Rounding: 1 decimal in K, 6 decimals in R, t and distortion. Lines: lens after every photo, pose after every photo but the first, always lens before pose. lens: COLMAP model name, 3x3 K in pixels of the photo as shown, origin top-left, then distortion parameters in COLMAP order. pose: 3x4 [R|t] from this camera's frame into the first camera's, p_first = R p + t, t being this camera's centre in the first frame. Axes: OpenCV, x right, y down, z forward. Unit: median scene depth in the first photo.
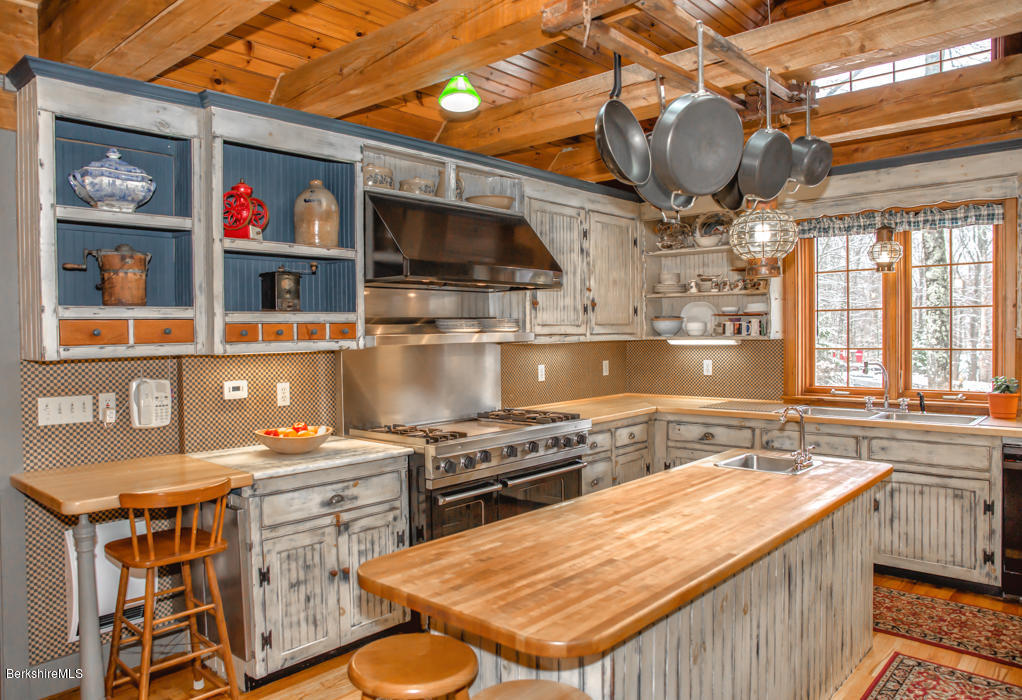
lens RADIAL K [[719.1, 0, 487.1], [0, 719.1, 345.1], [0, 0, 1]] dist [-0.108229, 0.093978]
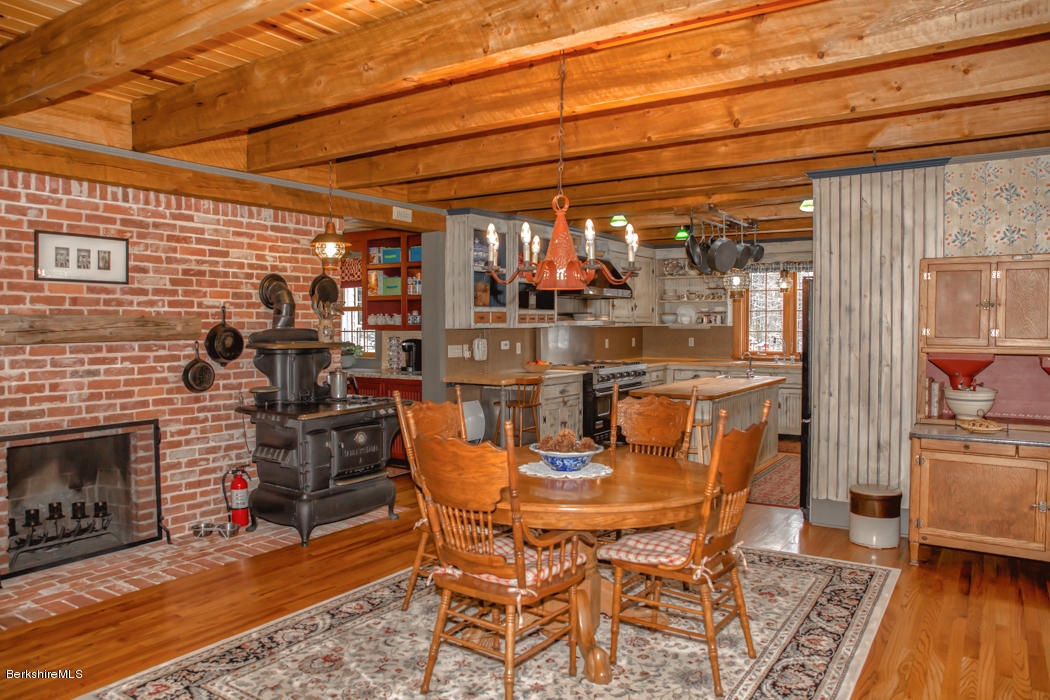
lens RADIAL K [[733.9, 0, 518.6], [0, 733.9, 347.4], [0, 0, 1]] dist [-0.111953, 0.077042]
pose [[0.987373, 0.005231, 0.158327, -0.507375], [-0.007230, 0.999901, 0.012049, 0.032456], [-0.158248, -0.013041, 0.987313, -0.921974]]
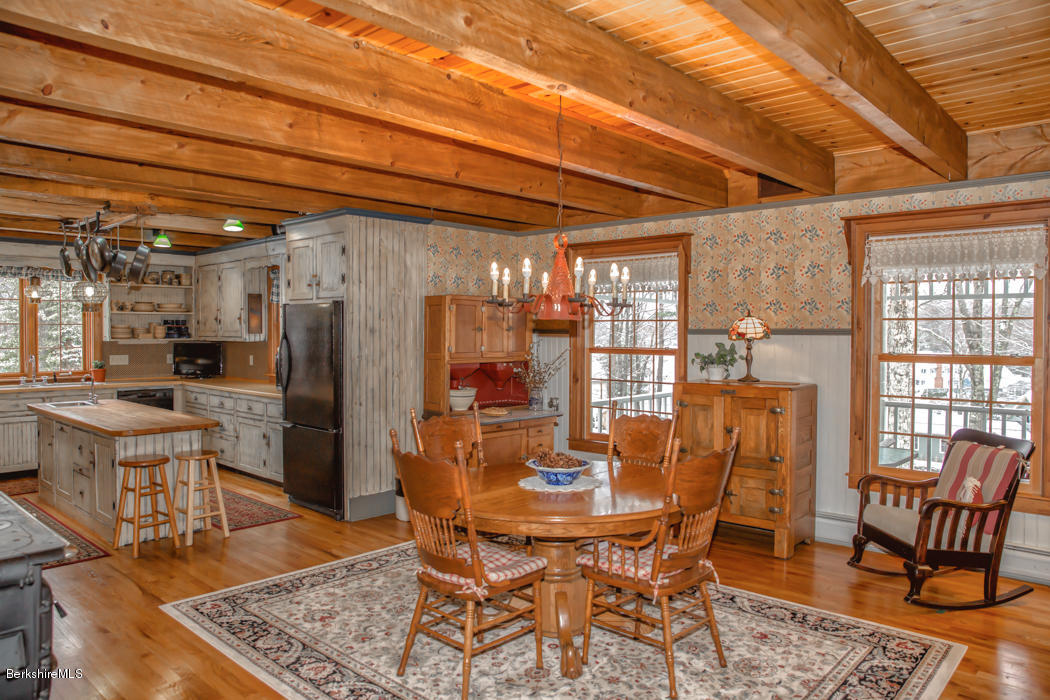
lens RADIAL K [[733.9, 0, 518.6], [0, 733.9, 347.4], [0, 0, 1]] dist [-0.111953, 0.077042]
pose [[0.000652, -0.010746, 0.999942, -1.152554], [0.016294, 0.999810, 0.010734, 0.004526], [-0.999867, 0.016286, 0.000827, -0.180724]]
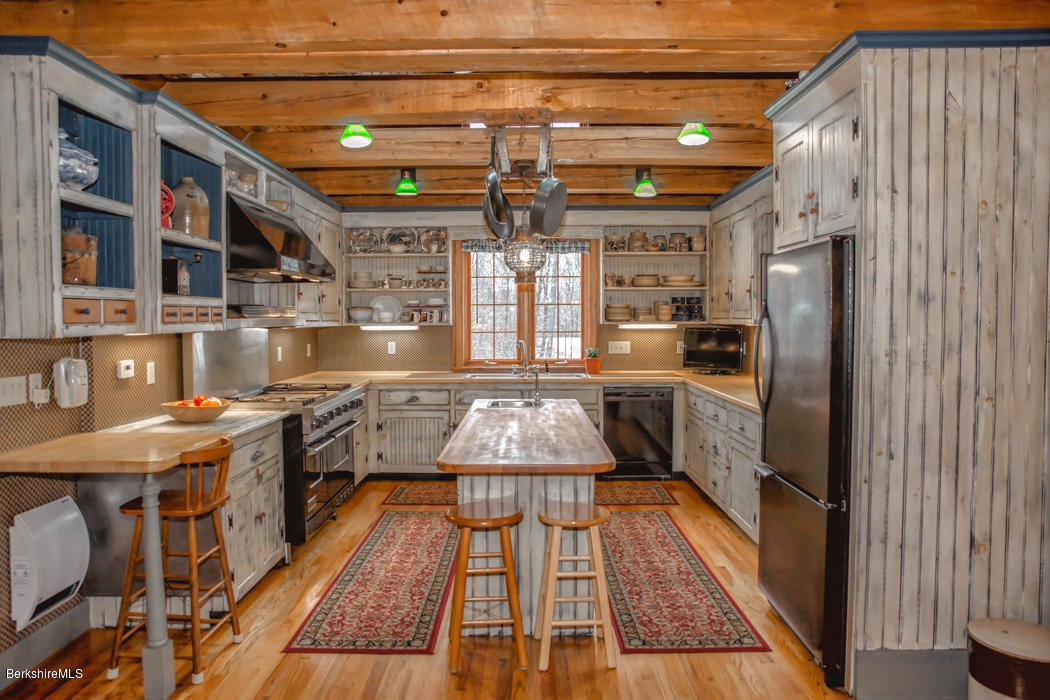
lens RADIAL K [[723.4, 0, 517.5], [0, 723.4, 347.0], [0, 0, 1]] dist [-0.109538, 0.084303]
pose [[0.740769, -0.015340, 0.671585, -0.474191], [0.006400, 0.999855, 0.015779, 0.013544], [-0.671729, -0.007390, 0.740760, -0.120962]]
